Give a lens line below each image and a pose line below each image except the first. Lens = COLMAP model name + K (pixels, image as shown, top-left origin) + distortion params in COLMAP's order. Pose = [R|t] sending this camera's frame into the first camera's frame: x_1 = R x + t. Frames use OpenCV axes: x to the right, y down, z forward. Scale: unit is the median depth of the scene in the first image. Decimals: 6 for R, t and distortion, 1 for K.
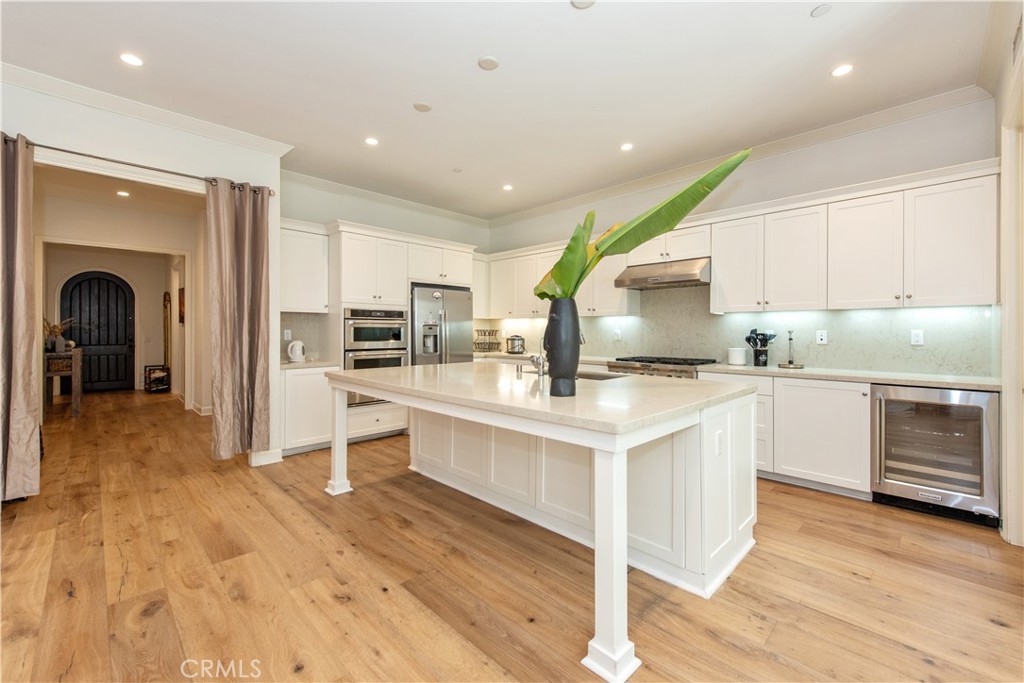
lens RADIAL K [[420.4, 0, 513.1], [0, 420.4, 336.1], [0, 0, 1]] dist [0.003898, -0.000667]
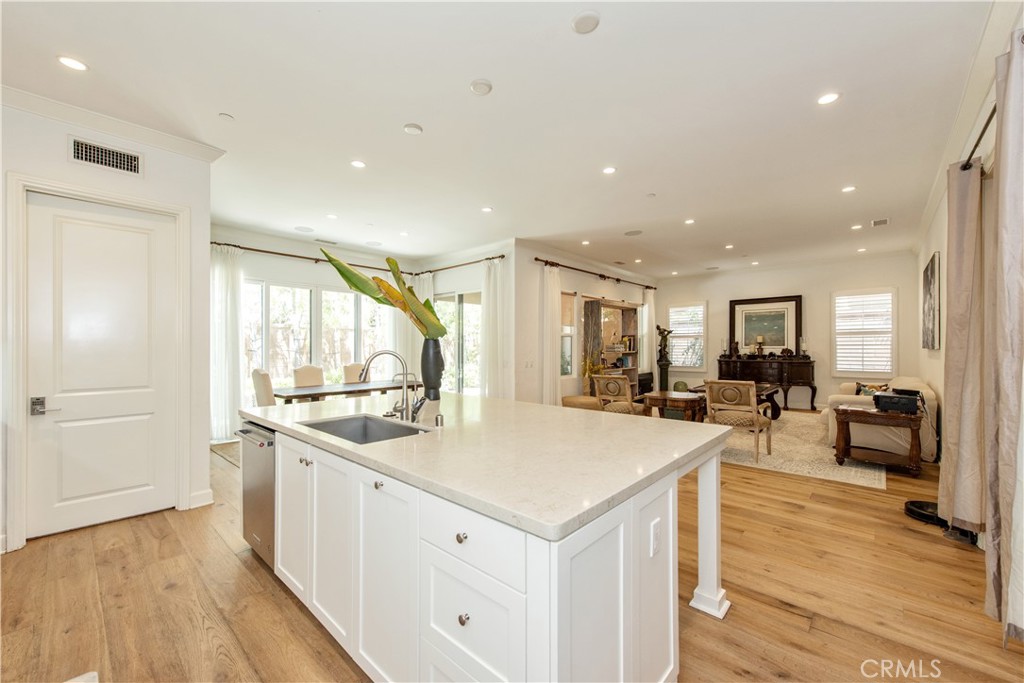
lens RADIAL K [[403.5, 0, 509.4], [0, 403.5, 345.3], [0, 0, 1]] dist [0.006788, -0.001441]
pose [[-0.998974, 0.001007, -0.045282, -0.077475], [0.000428, 0.999918, 0.012786, -0.060317], [0.045291, 0.012753, -0.998892, 1.840858]]
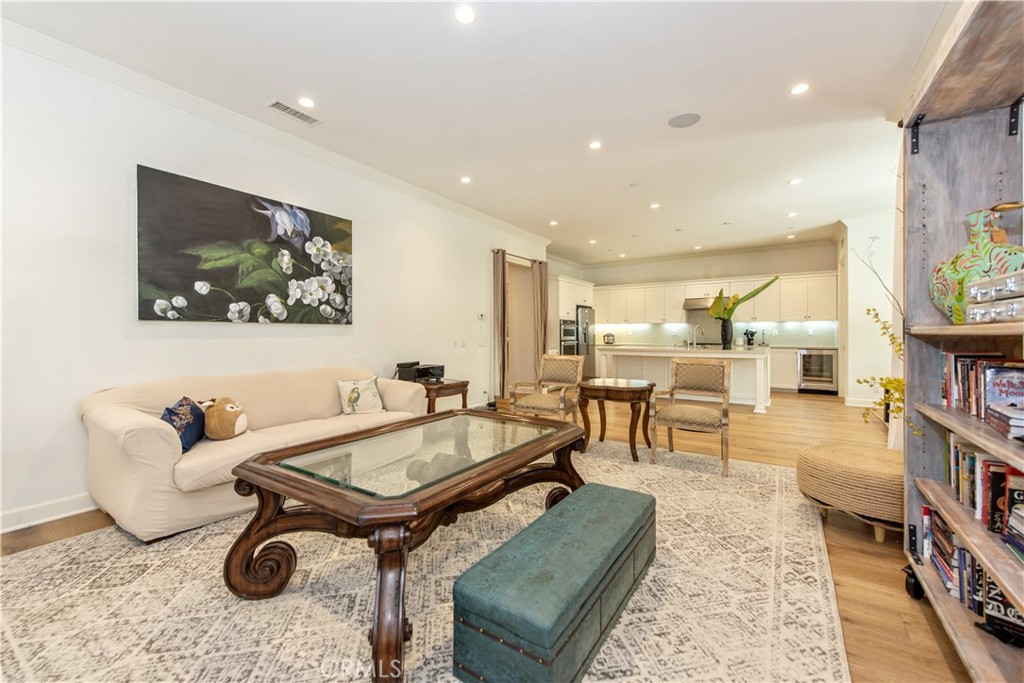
lens RADIAL K [[403.5, 0, 515.9], [0, 403.5, 339.7], [0, 0, 1]] dist [0.006788, -0.001441]
pose [[0.980115, -0.007470, 0.198291, -1.508666], [0.007018, 0.999971, 0.002982, 0.033409], [-0.198308, -0.001531, 0.980139, -1.244806]]
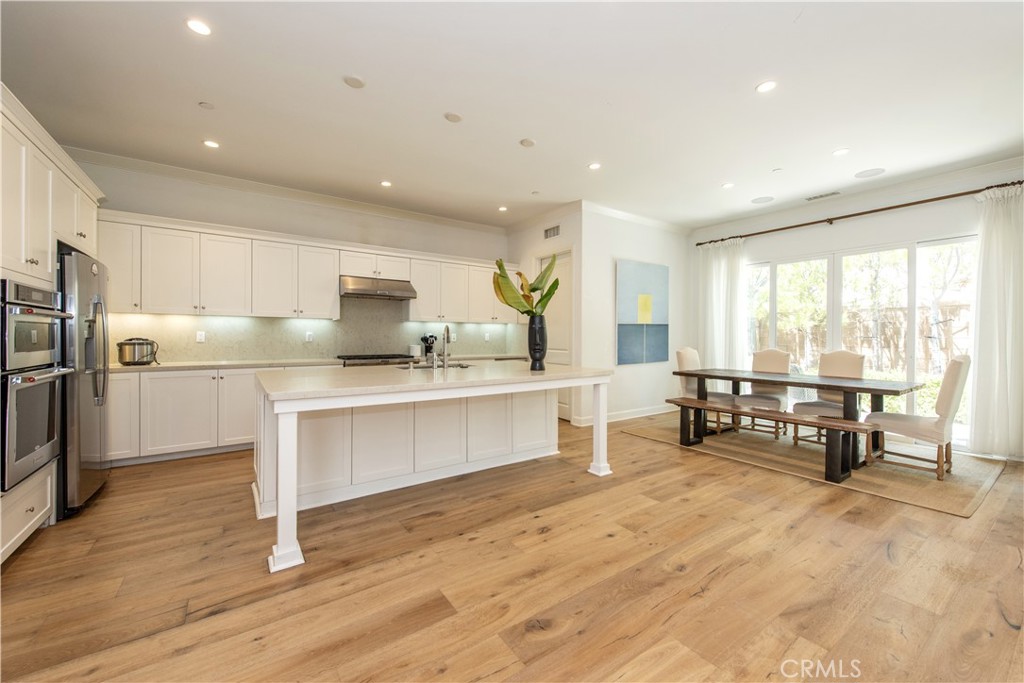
lens RADIAL K [[403.5, 0, 517.6], [0, 403.5, 336.1], [0, 0, 1]] dist [0.006788, -0.001441]
pose [[0.168350, 0.001220, 0.985726, -1.141672], [0.008231, 0.999963, -0.002643, 0.003902], [-0.985693, 0.008558, 0.168334, 0.580477]]
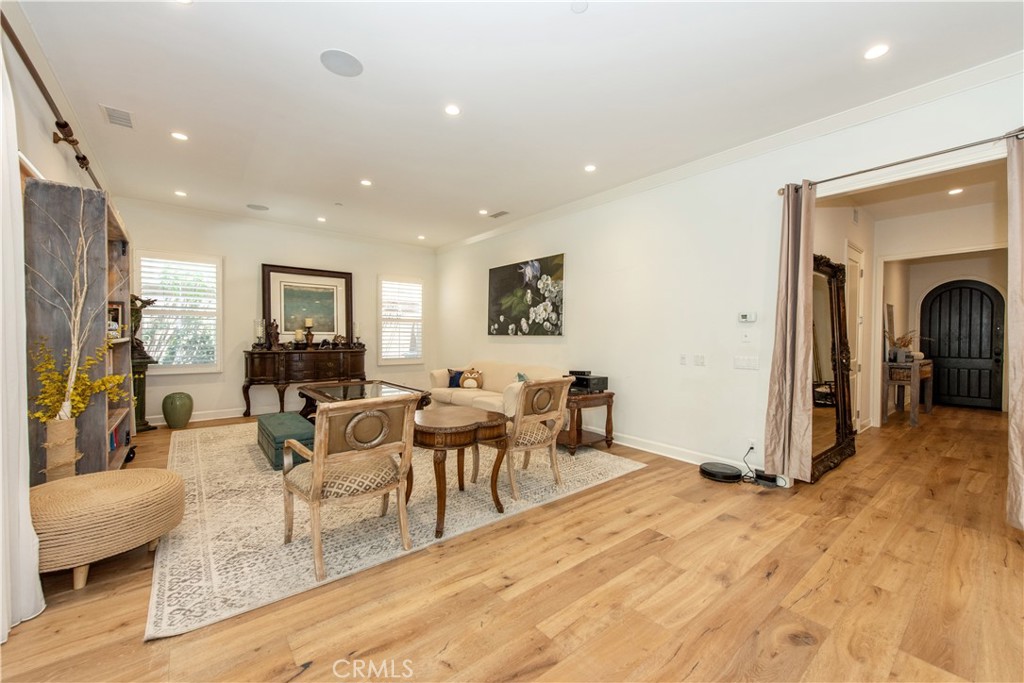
lens RADIAL K [[403.5, 0, 518.4], [0, 403.5, 340.6], [0, 0, 1]] dist [0.006788, -0.001441]
pose [[-0.096581, 0.004608, -0.995314, 0.064485], [-0.022066, 0.999734, 0.006770, -0.005764], [0.995080, 0.022617, -0.096454, 0.290228]]
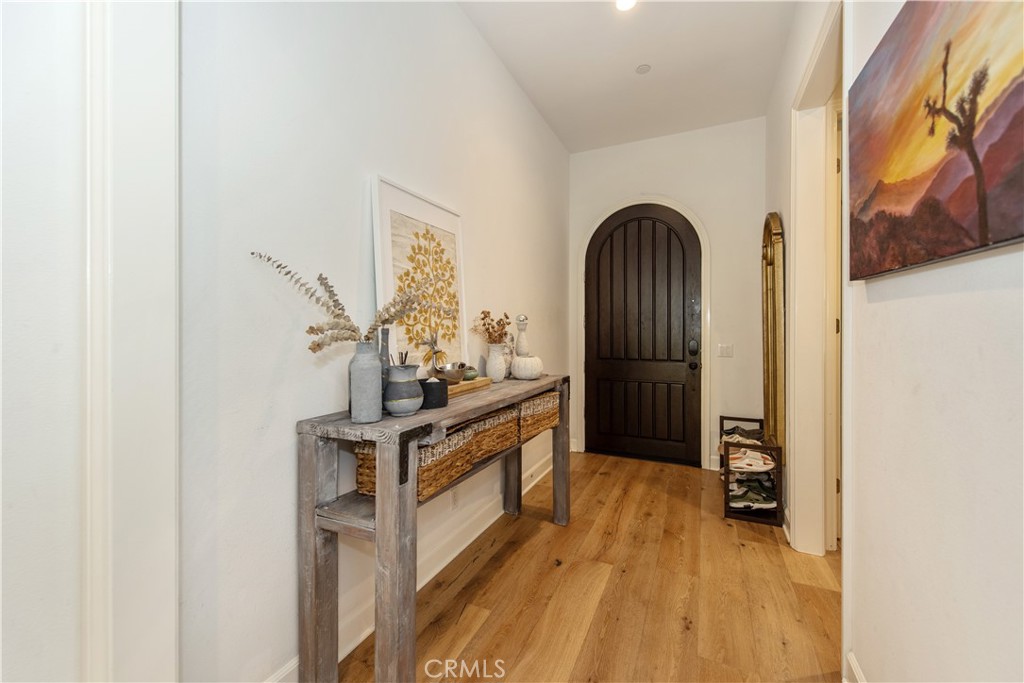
lens RADIAL K [[403.5, 0, 508.6], [0, 403.5, 340.0], [0, 0, 1]] dist [0.006788, -0.001441]
pose [[0.332890, 0.001188, -0.942965, -1.739562], [-0.012580, 0.999916, -0.003181, 0.003154], [0.942882, 0.012921, 0.332877, 2.050310]]
